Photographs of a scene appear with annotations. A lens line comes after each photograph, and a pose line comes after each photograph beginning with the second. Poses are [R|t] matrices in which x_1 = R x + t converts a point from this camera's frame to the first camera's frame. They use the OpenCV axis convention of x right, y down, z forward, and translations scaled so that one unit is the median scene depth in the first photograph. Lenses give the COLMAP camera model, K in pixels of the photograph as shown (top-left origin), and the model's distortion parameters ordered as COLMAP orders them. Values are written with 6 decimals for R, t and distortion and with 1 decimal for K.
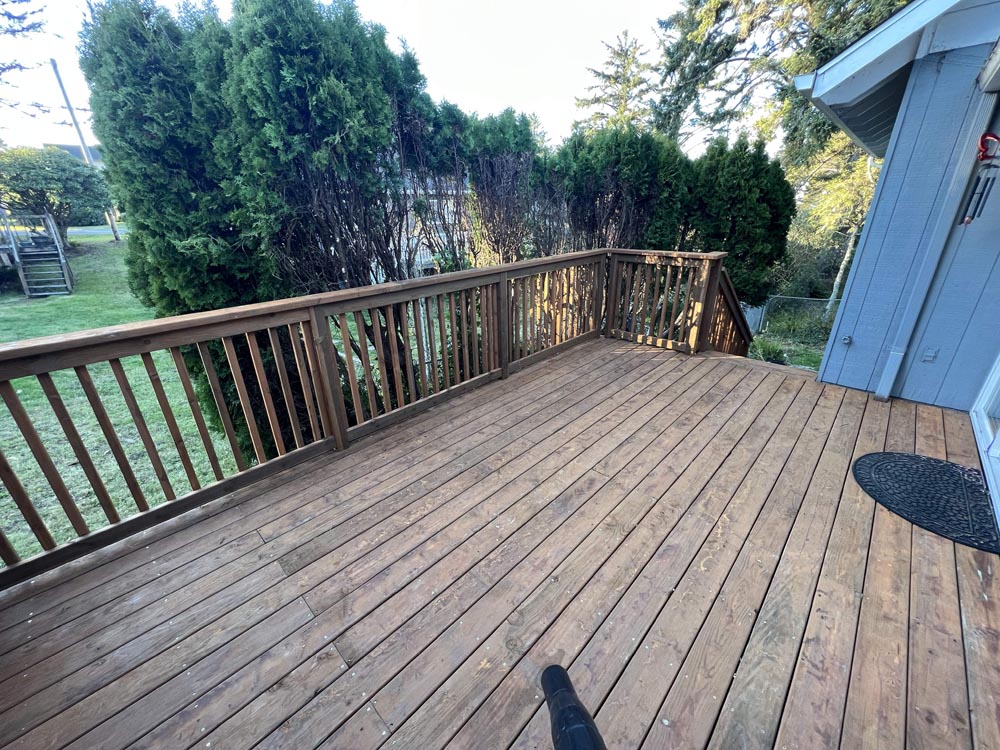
lens RADIAL K [[400.6, 0, 500.4], [0, 400.6, 376.4], [0, 0, 1]] dist [0.000630, 0.000013]
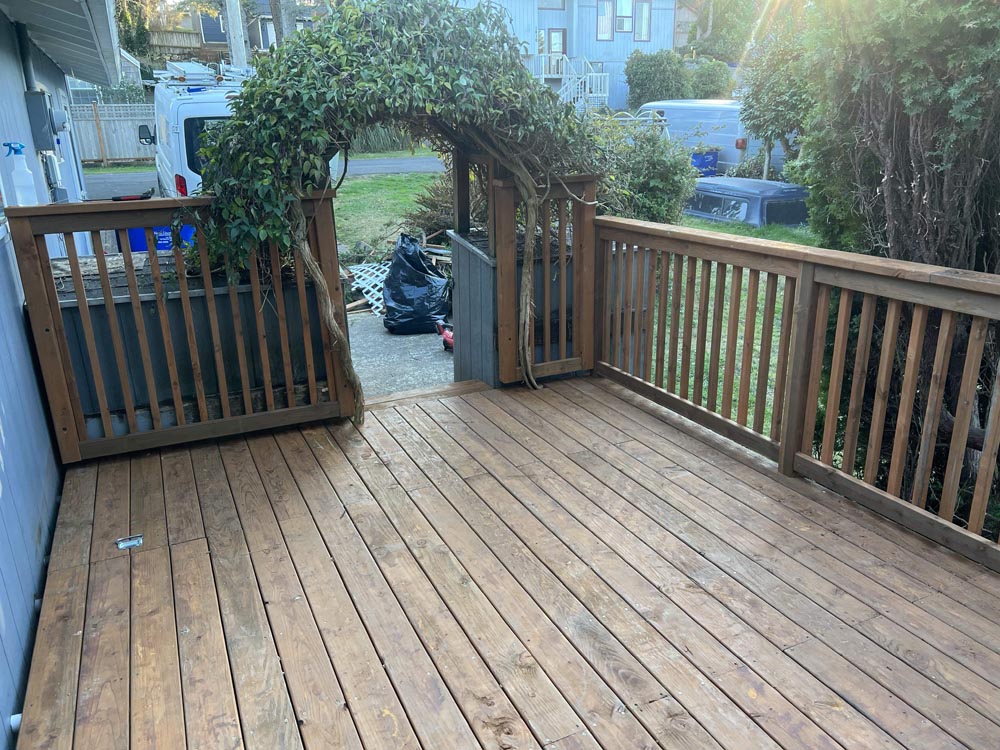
lens RADIAL K [[751.0, 0, 500.3], [0, 751.0, 375.9], [0, 0, 1]] dist [0.007102, 0.000803]
pose [[-0.361227, 0.316112, -0.877262, 1.283060], [-0.332165, 0.835452, 0.437821, -0.537038], [0.871310, 0.449549, -0.196786, 1.119388]]
